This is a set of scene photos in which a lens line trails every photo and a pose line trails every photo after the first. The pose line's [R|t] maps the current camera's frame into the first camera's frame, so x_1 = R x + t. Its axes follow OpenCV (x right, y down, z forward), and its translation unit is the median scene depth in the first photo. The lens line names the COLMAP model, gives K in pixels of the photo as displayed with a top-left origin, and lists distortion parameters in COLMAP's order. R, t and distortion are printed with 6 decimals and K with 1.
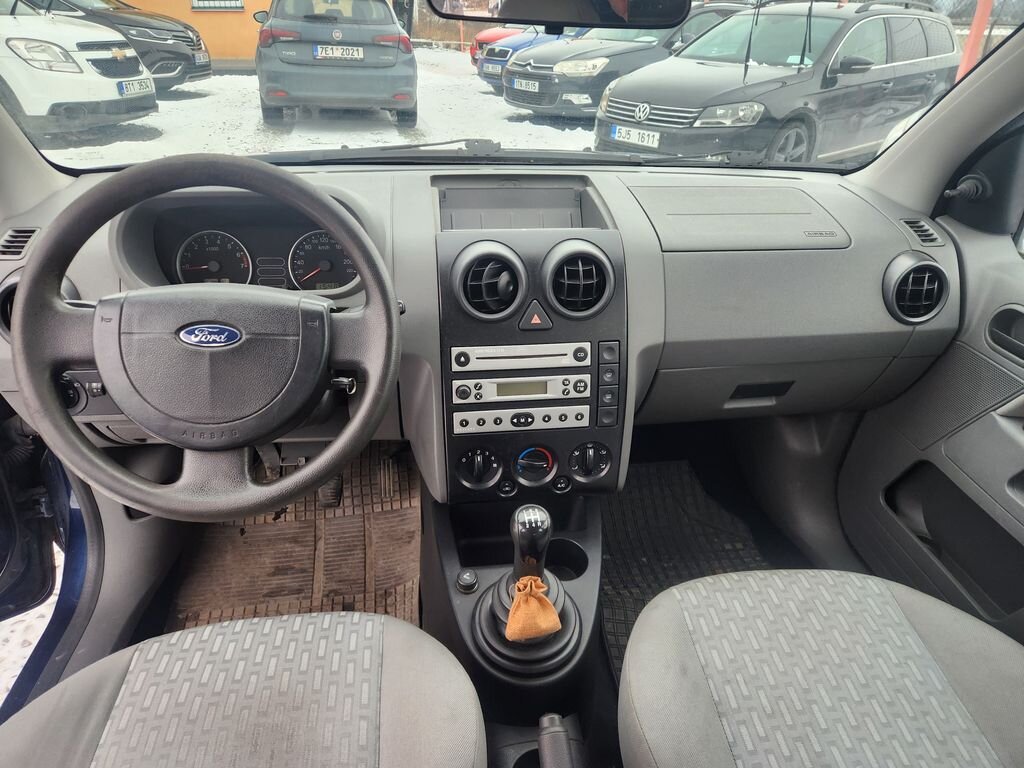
lens RADIAL K [[694.9, 0, 531.3], [0, 694.9, 387.5], [0, 0, 1]] dist [0.016569, -0.005892]
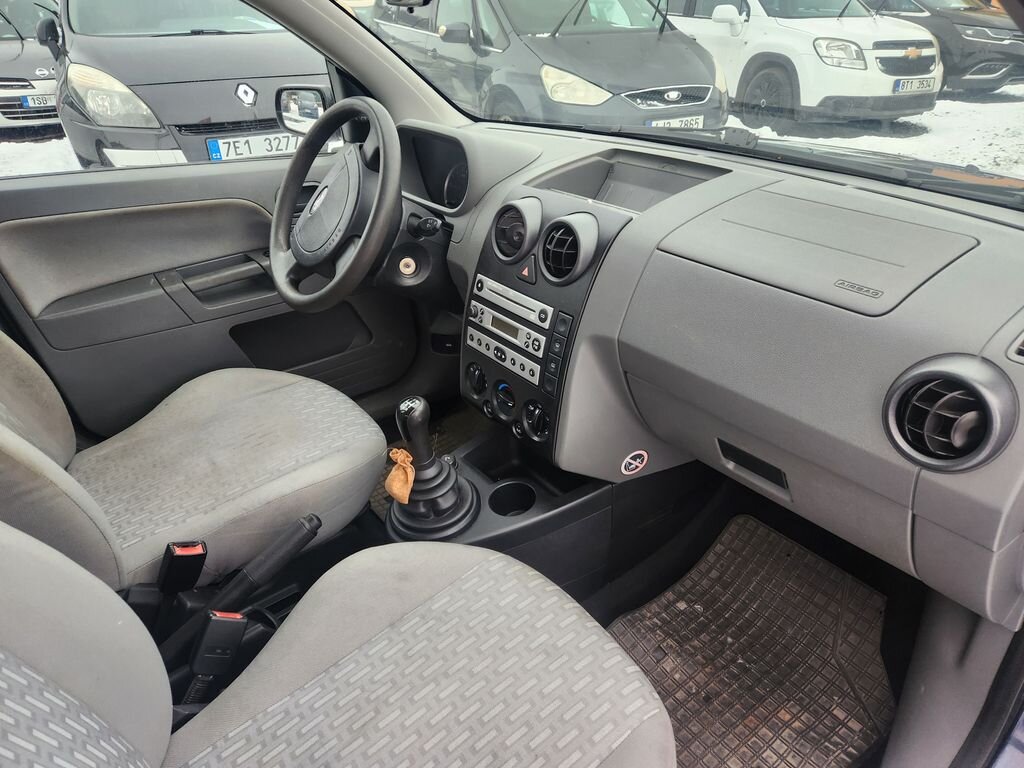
lens RADIAL K [[678.0, 0, 512.0], [0, 678.0, 384.0], [0, 0, 1]] dist [0.069173, -0.051669]
pose [[0.476979, 0.391925, -0.786693, 0.891158], [-0.394386, 0.895343, 0.206934, -0.147641], [0.785462, 0.211557, 0.581629, 0.374271]]
